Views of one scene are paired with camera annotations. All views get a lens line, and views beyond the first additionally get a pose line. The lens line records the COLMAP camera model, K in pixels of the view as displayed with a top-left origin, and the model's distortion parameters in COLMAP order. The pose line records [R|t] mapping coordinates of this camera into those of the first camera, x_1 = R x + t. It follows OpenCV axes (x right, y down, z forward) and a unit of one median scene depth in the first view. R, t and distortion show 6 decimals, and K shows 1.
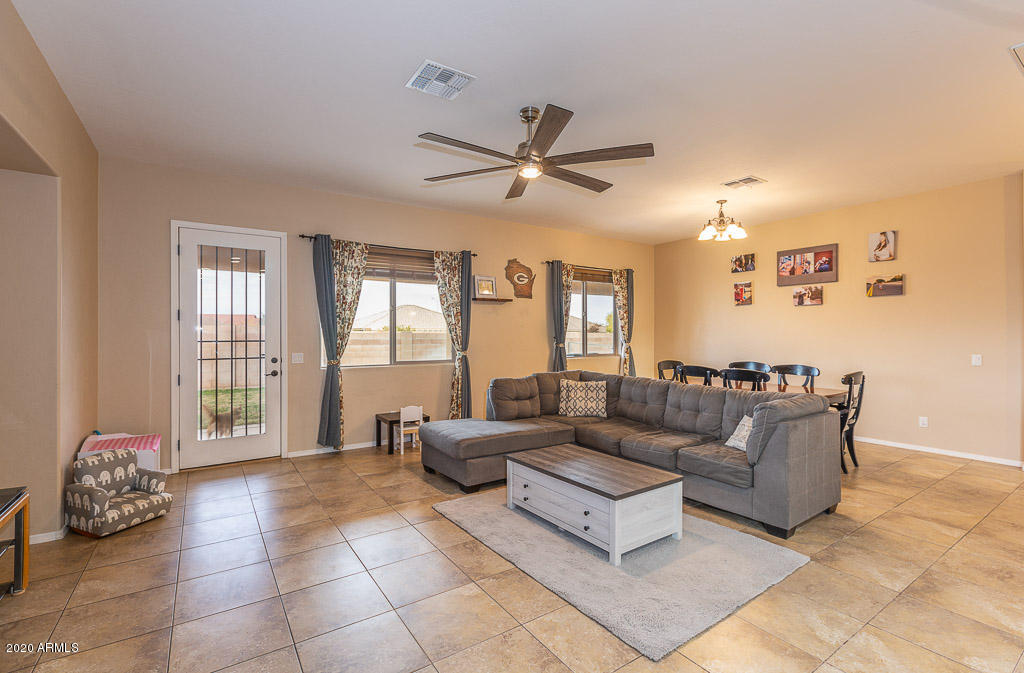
lens RADIAL K [[460.6, 0, 512.0], [0, 460.6, 336.5], [0, 0, 1]] dist [-0.018323, -0.000447]
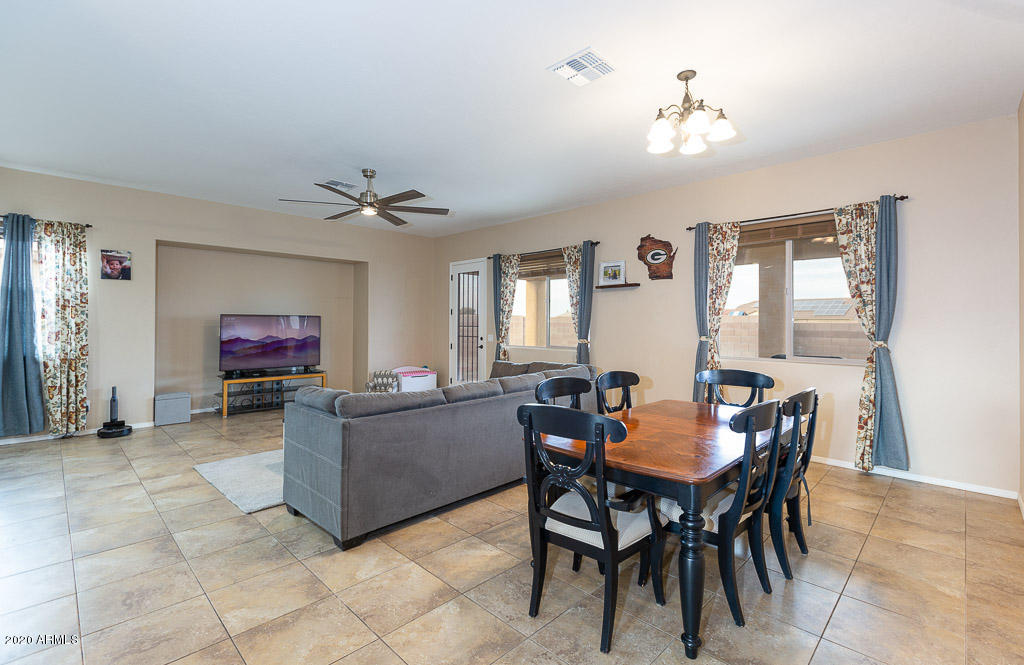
lens RADIAL K [[453.3, 0, 512.0], [0, 453.3, 332.5], [0, 0, 1]] dist [0.003025, 0.000460]
pose [[0.208179, 0.030411, -0.977618, 0.855352], [0.000837, 0.999511, 0.031270, -0.014476], [0.978090, -0.007328, 0.208052, 0.624814]]
